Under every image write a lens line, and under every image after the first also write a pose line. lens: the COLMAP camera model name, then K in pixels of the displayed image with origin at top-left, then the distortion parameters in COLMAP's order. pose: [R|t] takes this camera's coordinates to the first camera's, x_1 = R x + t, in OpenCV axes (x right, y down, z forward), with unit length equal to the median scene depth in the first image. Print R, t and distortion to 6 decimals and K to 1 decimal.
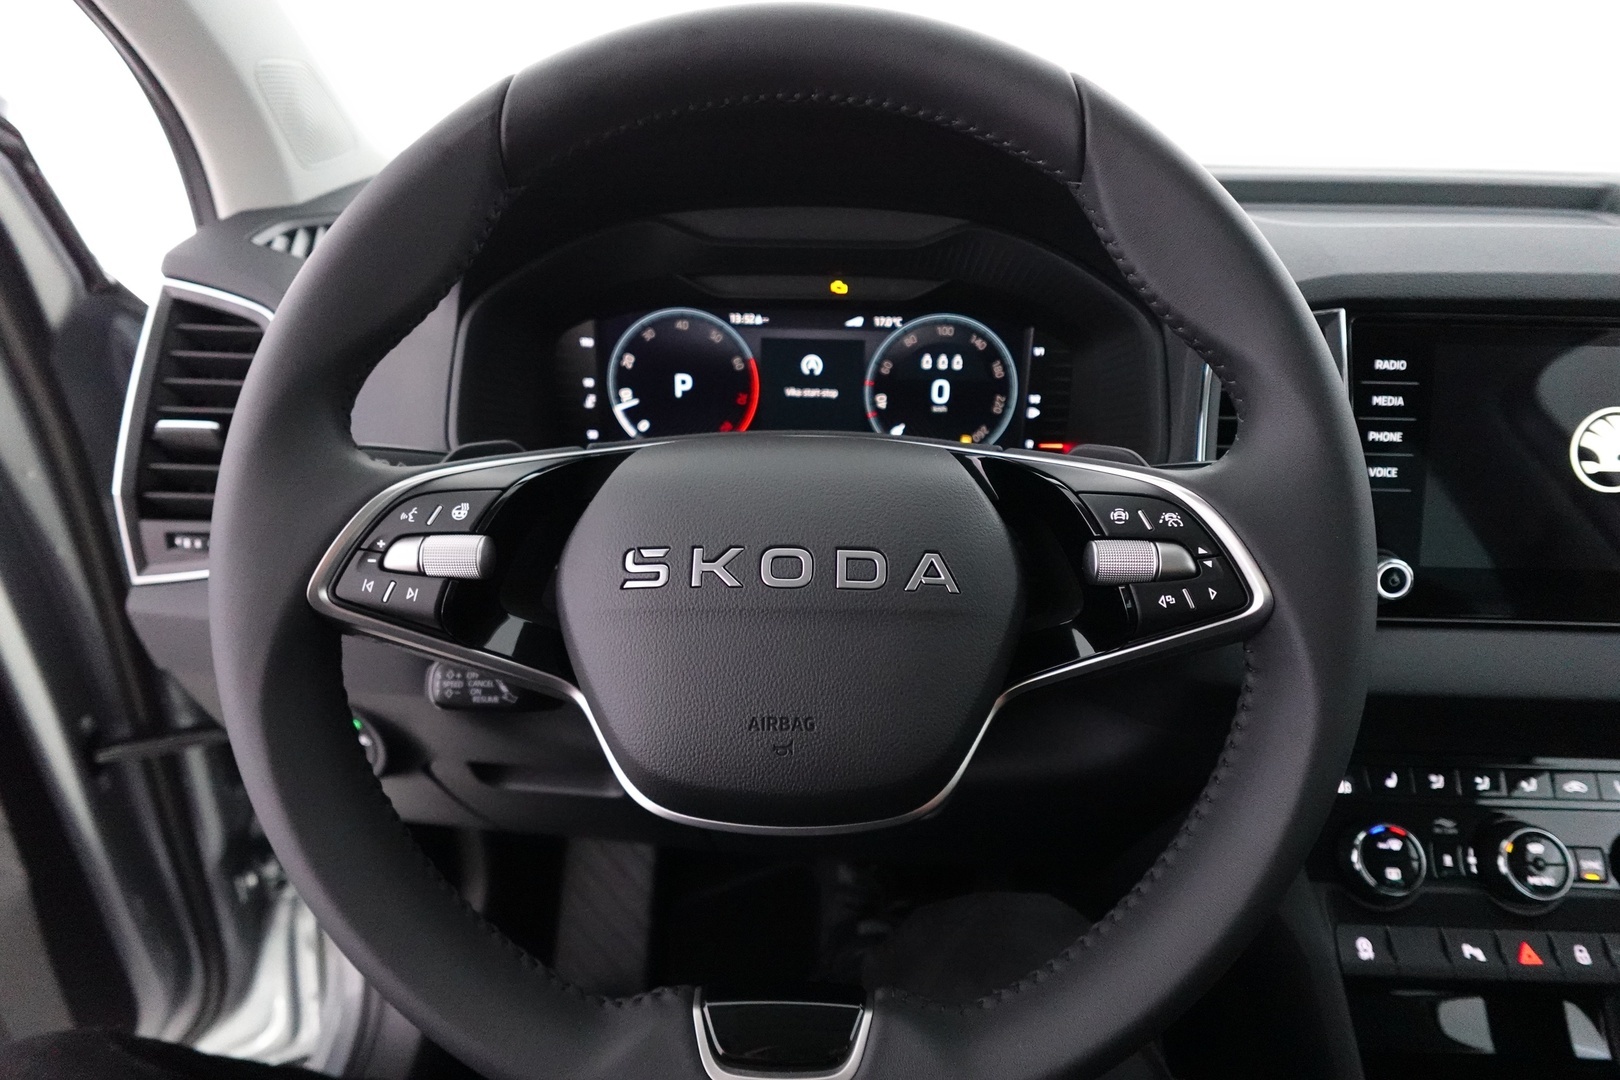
lens RADIAL K [[889.4, 0, 832.0], [0, 889.4, 544.8], [0, 0, 1]] dist [0.002803, 0.000059]
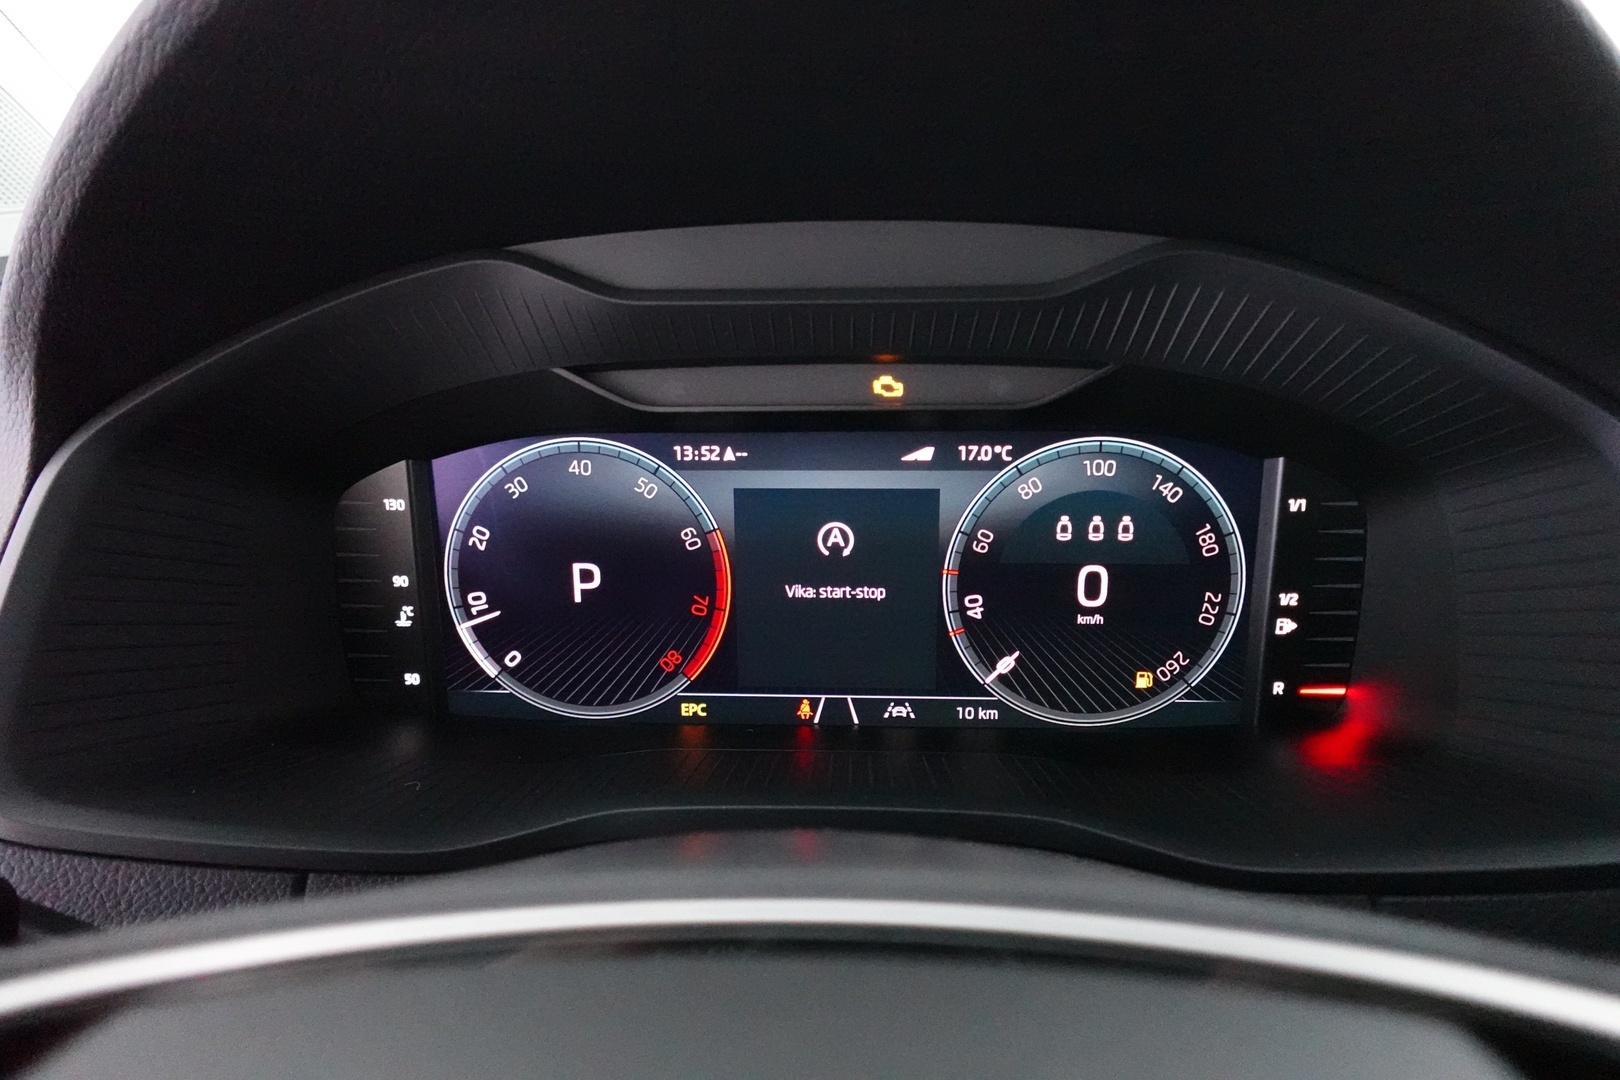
lens RADIAL K [[930.1, 0, 810.0], [0, 930.1, 540.0], [0, 0, 1]] dist [-0.001683, -0.000087]
pose [[0.997886, -0.016300, -0.062909, -0.003701], [0.005975, 0.986945, -0.160948, -0.116581], [0.064711, 0.160231, 0.984956, 0.477553]]
